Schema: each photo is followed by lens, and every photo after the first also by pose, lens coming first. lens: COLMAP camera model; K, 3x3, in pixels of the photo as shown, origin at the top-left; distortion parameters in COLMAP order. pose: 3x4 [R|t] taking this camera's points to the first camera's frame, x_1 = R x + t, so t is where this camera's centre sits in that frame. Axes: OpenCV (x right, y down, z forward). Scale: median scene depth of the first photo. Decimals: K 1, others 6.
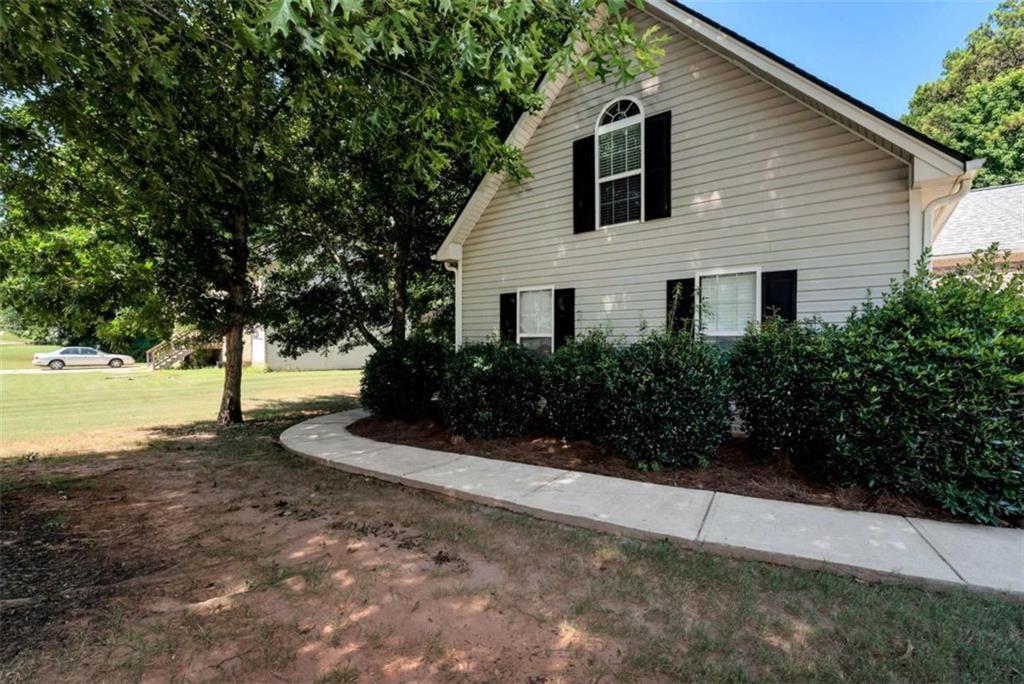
lens RADIAL K [[441.5, 0, 512.5], [0, 441.5, 346.3], [0, 0, 1]] dist [0.005316, 0.000309]
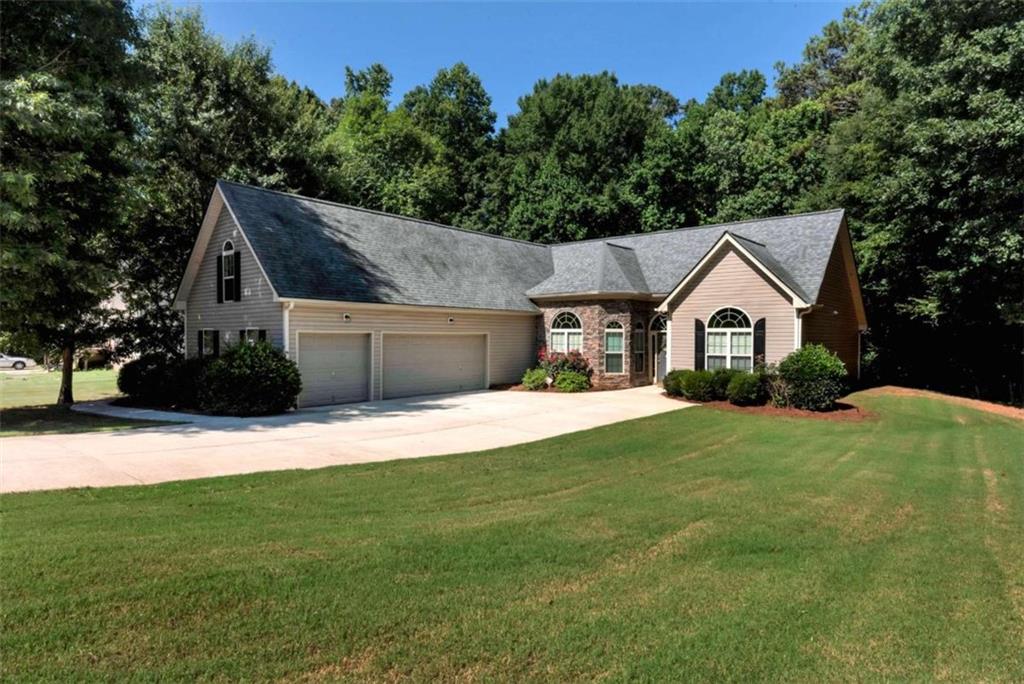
lens RADIAL K [[572.8, 0, 518.4], [0, 572.8, 344.9], [0, 0, 1]] dist [0.005298, 0.000645]
pose [[0.999485, -0.001673, -0.032042, 1.089646], [0.001893, 0.999975, 0.006826, -0.061203], [0.032030, -0.006883, 0.999463, -1.048420]]
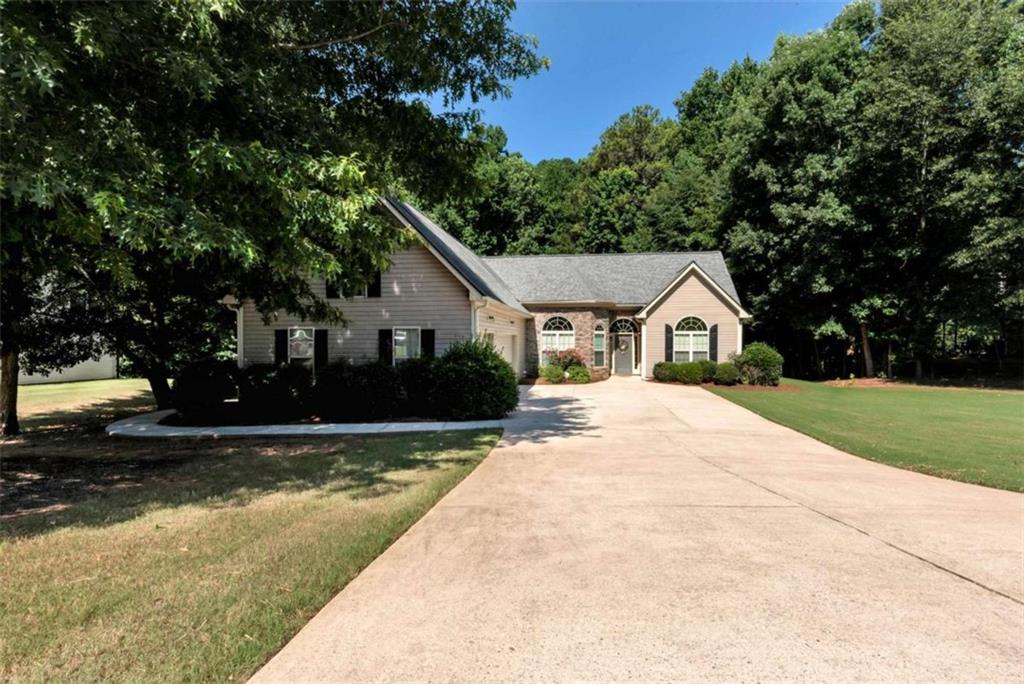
lens RADIAL K [[510.9, 0, 512.2], [0, 510.9, 338.8], [0, 0, 1]] dist [0.005800, 0.000344]
pose [[0.867559, -0.001975, 0.497330, -0.157149], [0.006198, 0.999957, -0.006840, -0.056315], [-0.497295, 0.009017, 0.867535, -0.753313]]
